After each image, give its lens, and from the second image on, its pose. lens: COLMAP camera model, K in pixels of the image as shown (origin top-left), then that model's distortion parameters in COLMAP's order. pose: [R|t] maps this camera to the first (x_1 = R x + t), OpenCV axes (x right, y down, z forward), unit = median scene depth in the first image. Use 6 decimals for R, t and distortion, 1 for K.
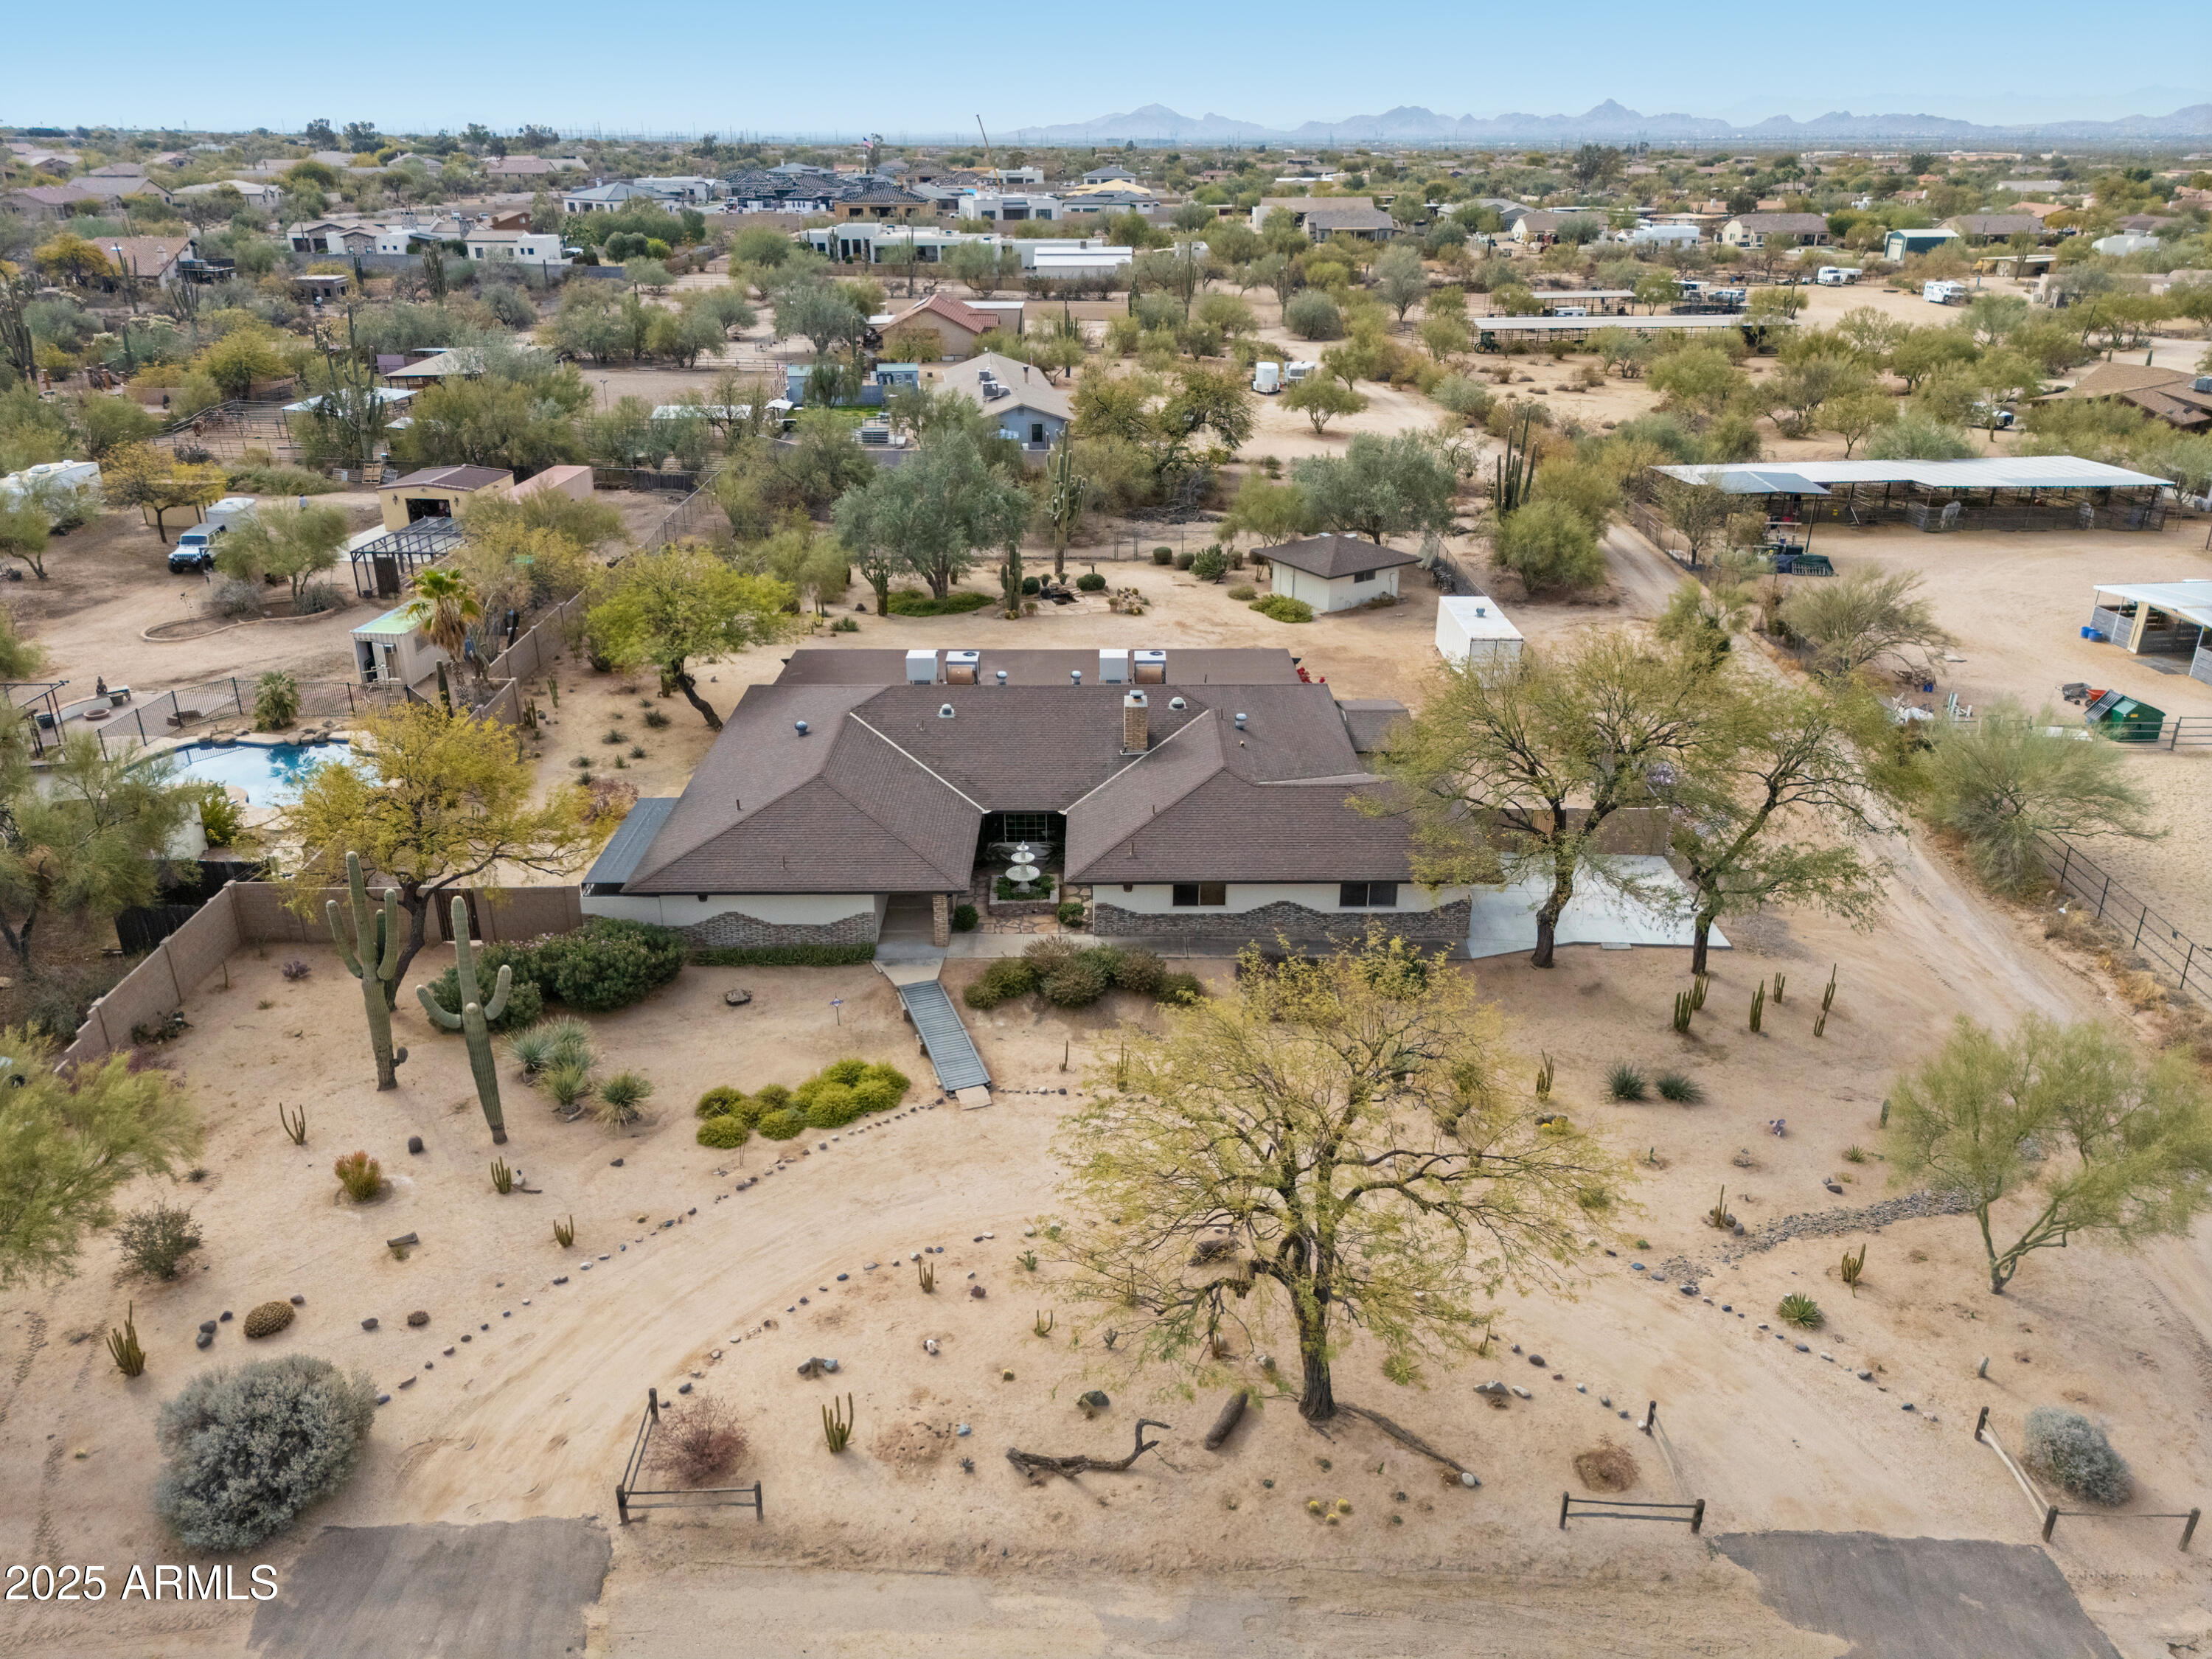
lens RADIAL K [[1620.3, 0, 1106.0], [0, 1620.3, 829.5], [0, 0, 1]] dist [0.070036, -0.051082]
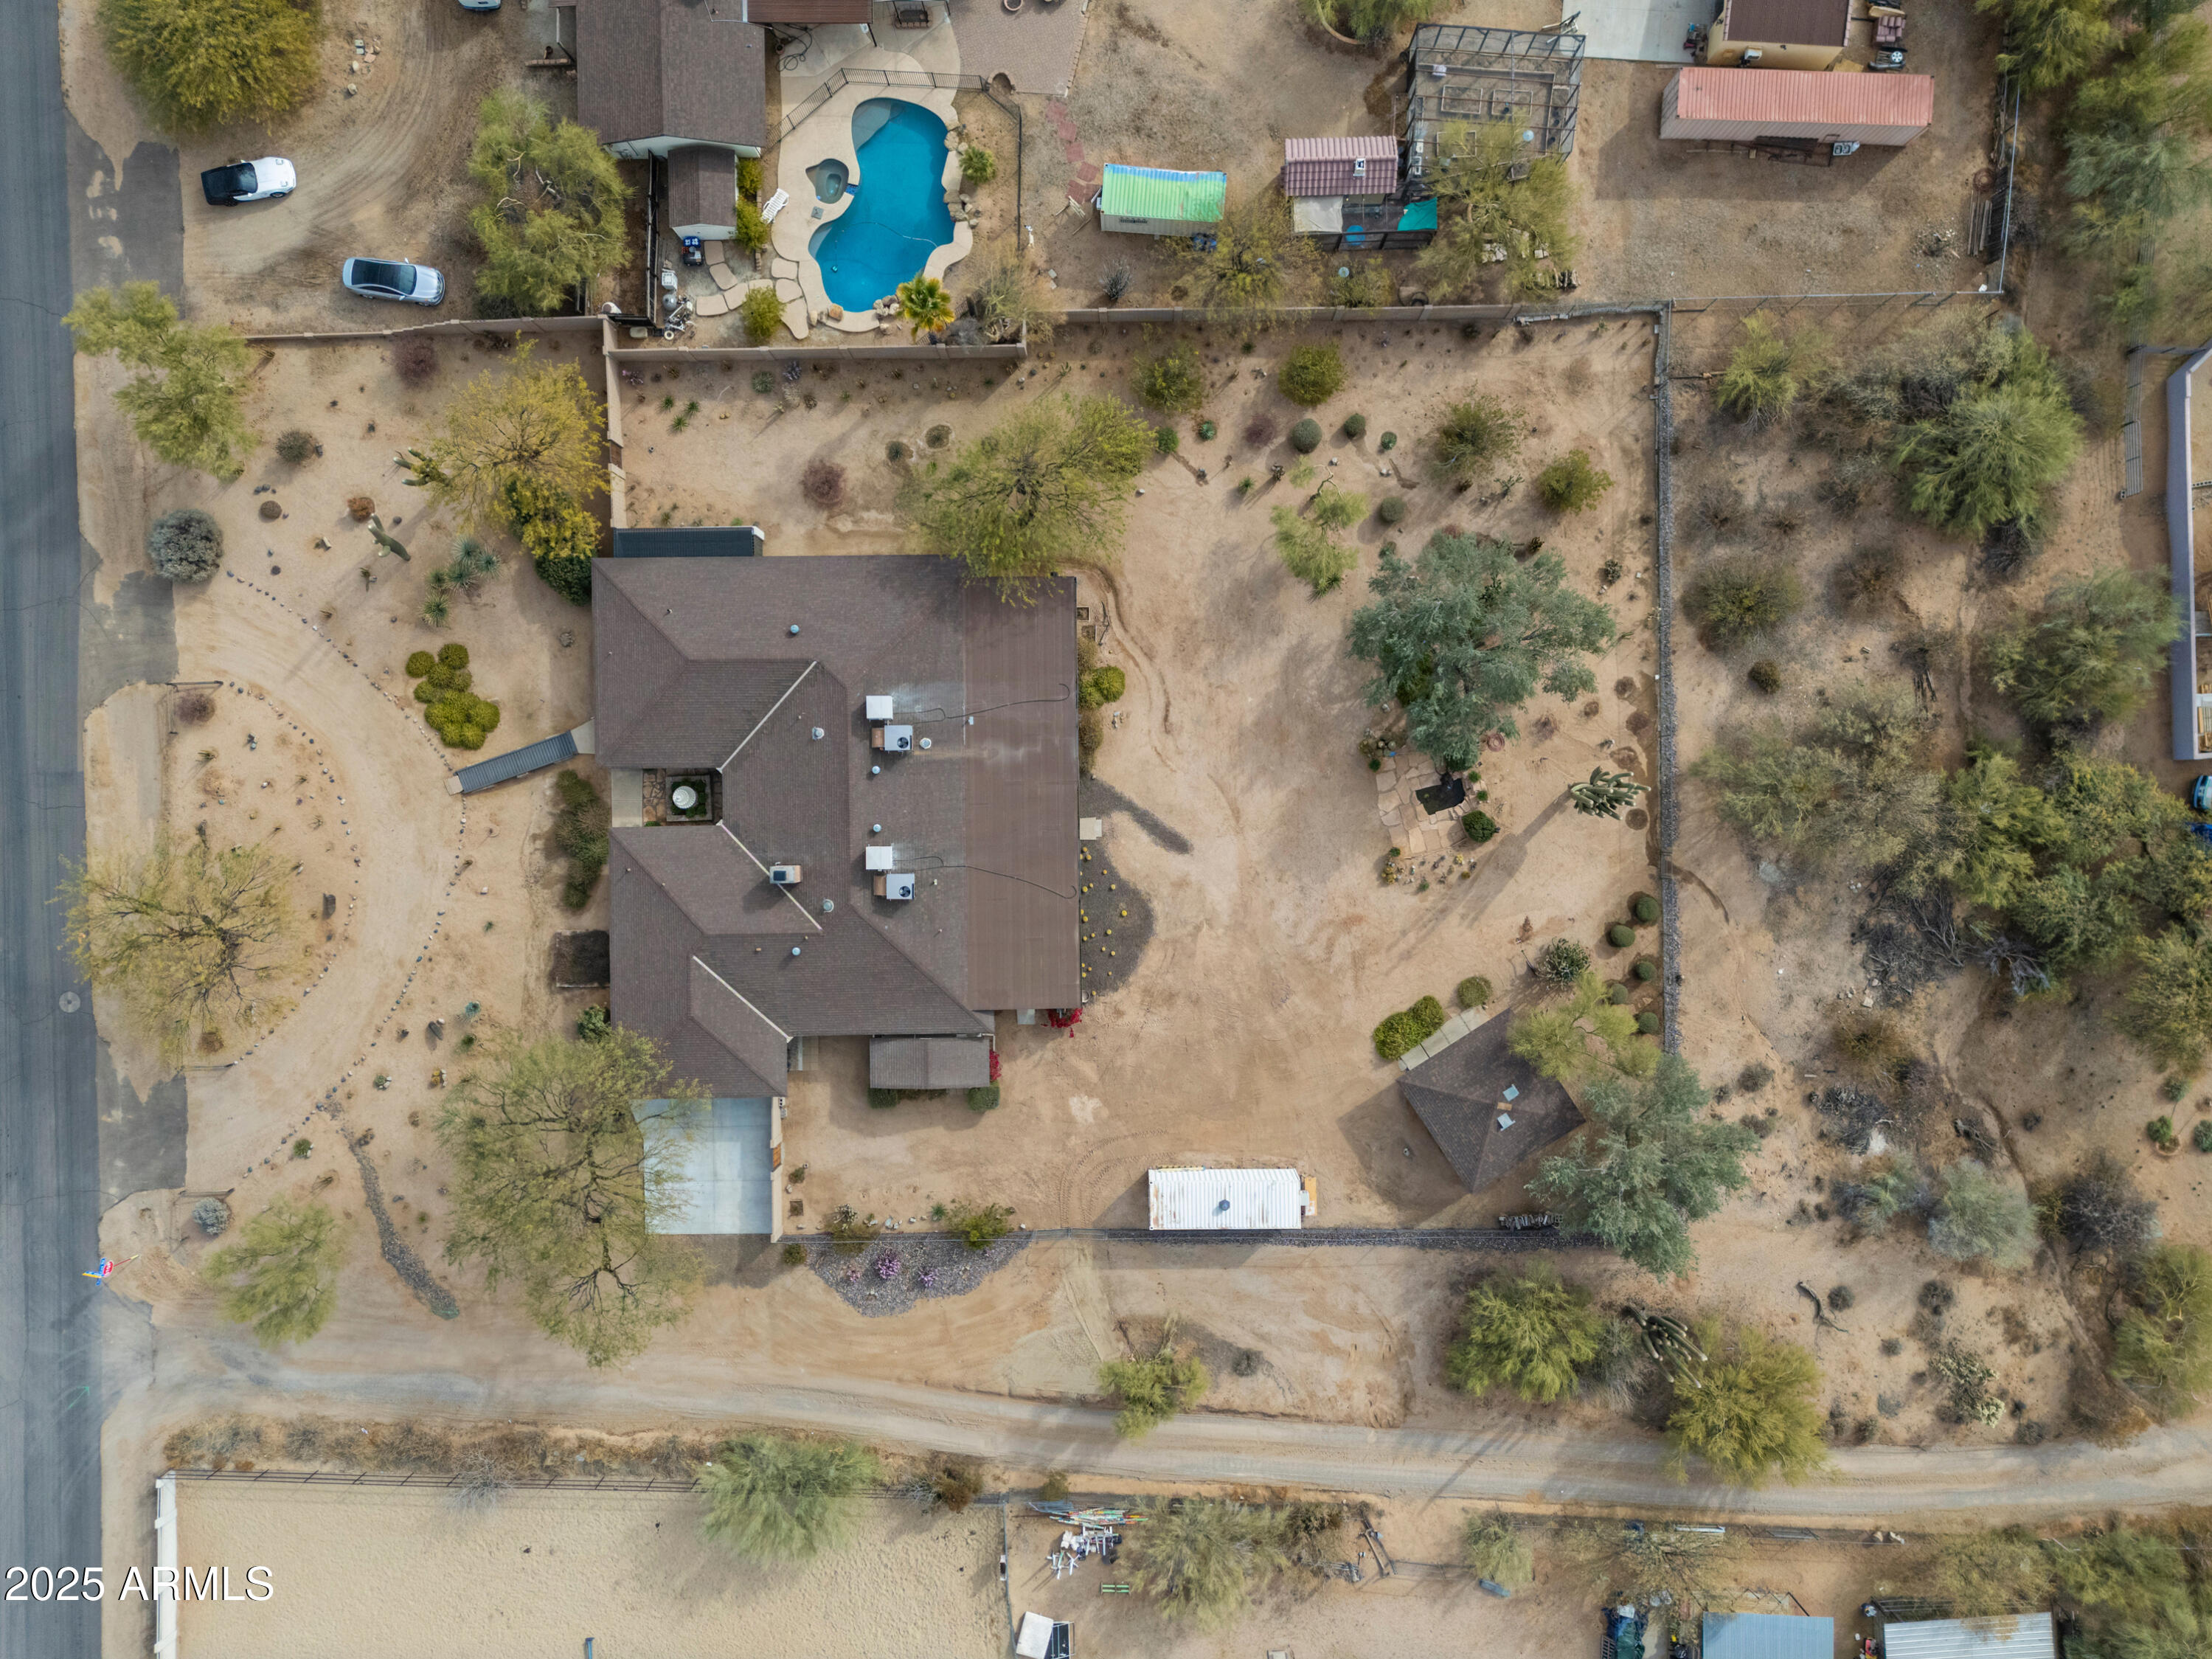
lens RADIAL K [[1637.6, 0, 1106.0], [0, 1637.6, 829.5], [0, 0, 1]] dist [0.060554, -0.049005]
pose [[0.010818, 0.999864, 0.012432, -0.042835], [-0.378480, -0.007414, 0.925580, -1.823073], [0.925546, -0.014718, 0.378348, 0.907269]]
